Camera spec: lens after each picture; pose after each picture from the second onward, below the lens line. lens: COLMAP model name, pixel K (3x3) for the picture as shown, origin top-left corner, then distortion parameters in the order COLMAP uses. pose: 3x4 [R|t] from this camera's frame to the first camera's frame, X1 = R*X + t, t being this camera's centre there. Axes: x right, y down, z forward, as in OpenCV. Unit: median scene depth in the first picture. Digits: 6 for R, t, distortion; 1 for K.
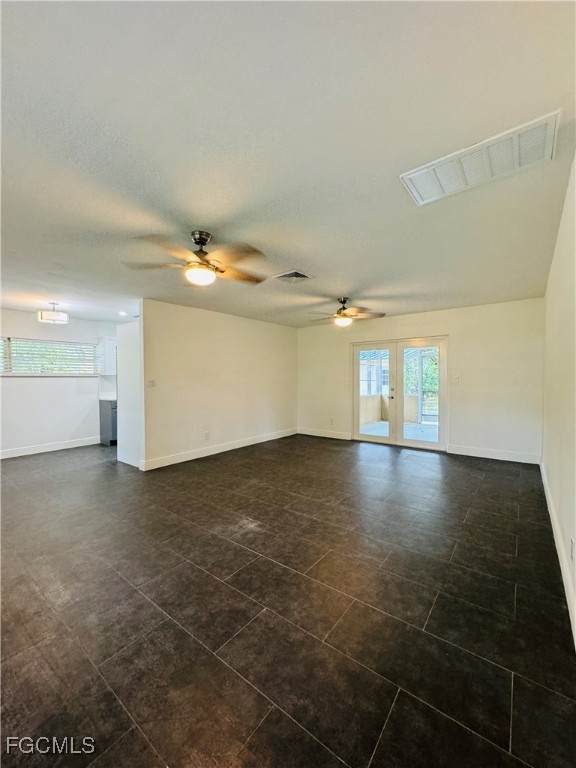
lens RADIAL K [[309.7, 0, 288.0], [0, 309.7, 384.0], [0, 0, 1]] dist [-0.000694, 0.000013]
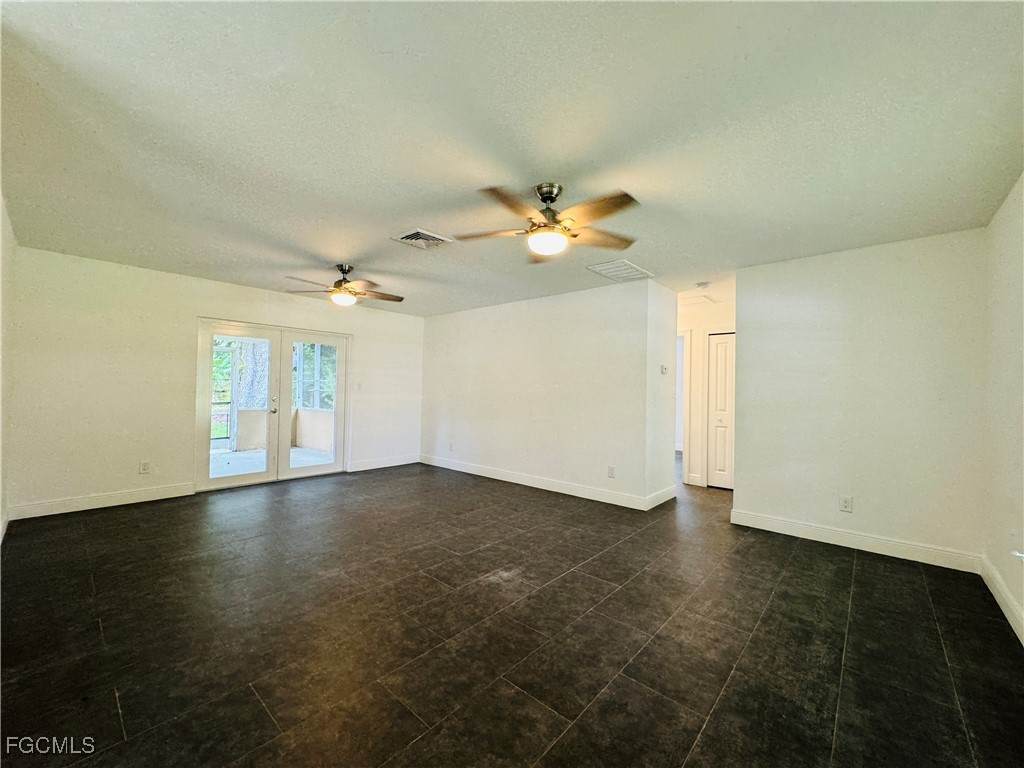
lens RADIAL K [[412.9, 0, 512.0], [0, 412.9, 384.0], [0, 0, 1]] dist [-0.000694, 0.000013]
pose [[0.061872, 0.019989, 0.997884, -1.050248], [0.001743, 0.999796, -0.020136, 0.007523], [-0.998083, 0.002985, 0.061824, 0.845422]]
